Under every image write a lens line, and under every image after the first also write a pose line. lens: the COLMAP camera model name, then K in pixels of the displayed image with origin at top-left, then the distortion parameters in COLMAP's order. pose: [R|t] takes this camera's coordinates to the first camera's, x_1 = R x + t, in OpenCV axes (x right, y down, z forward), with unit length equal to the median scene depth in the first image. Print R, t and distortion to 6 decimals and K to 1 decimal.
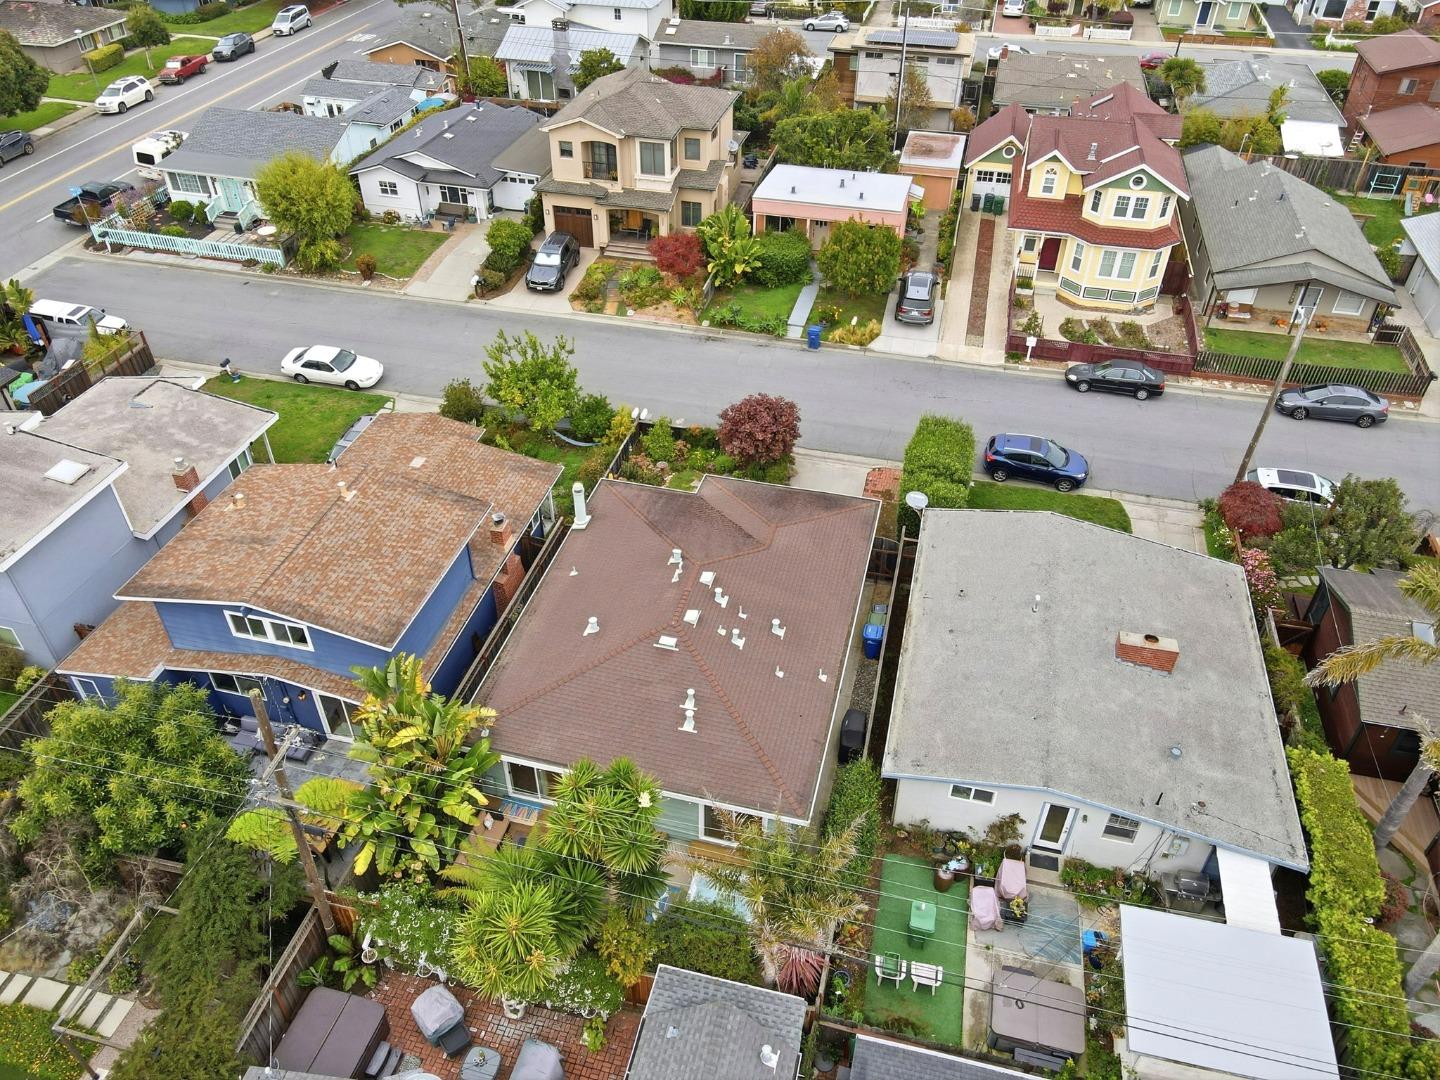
lens RADIAL K [[1058.6, 0, 718.4], [0, 1058.6, 532.8], [0, 0, 1]] dist [0.015749, 0.012855]
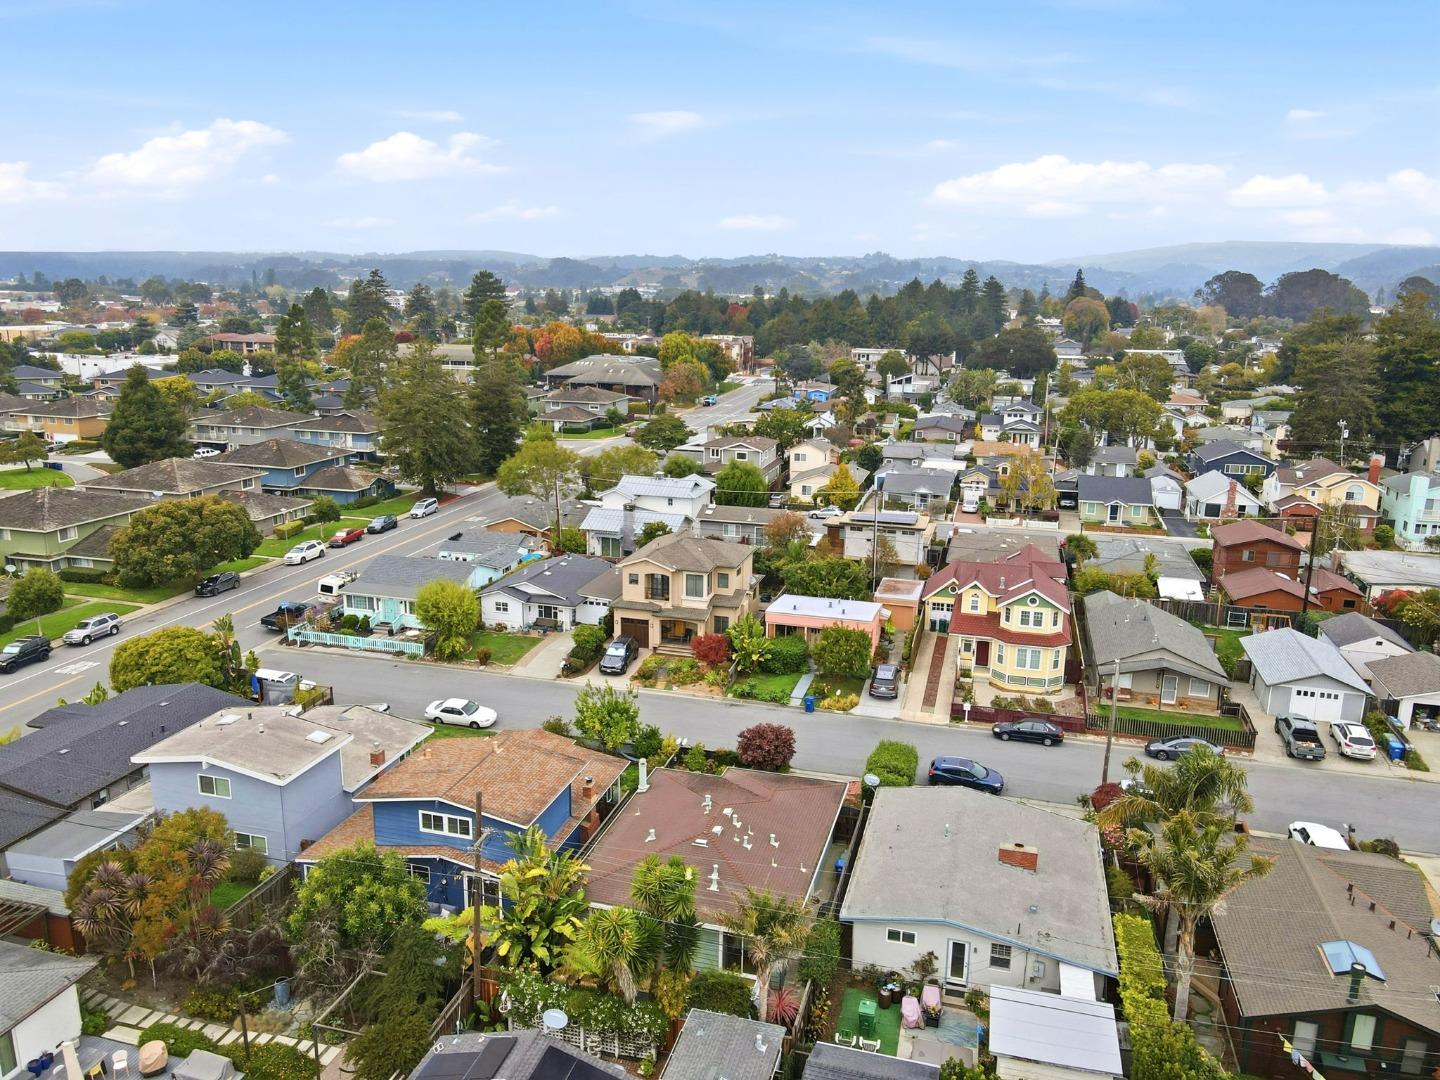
lens RADIAL K [[1058.6, 0, 722.1], [0, 1058.6, 541.5], [0, 0, 1]] dist [0.015749, 0.012855]
pose [[0.999631, 0.013734, -0.023415, 0.007073], [-0.022375, 0.905280, -0.424225, 0.206516], [0.015370, 0.424593, 0.905254, -0.324489]]
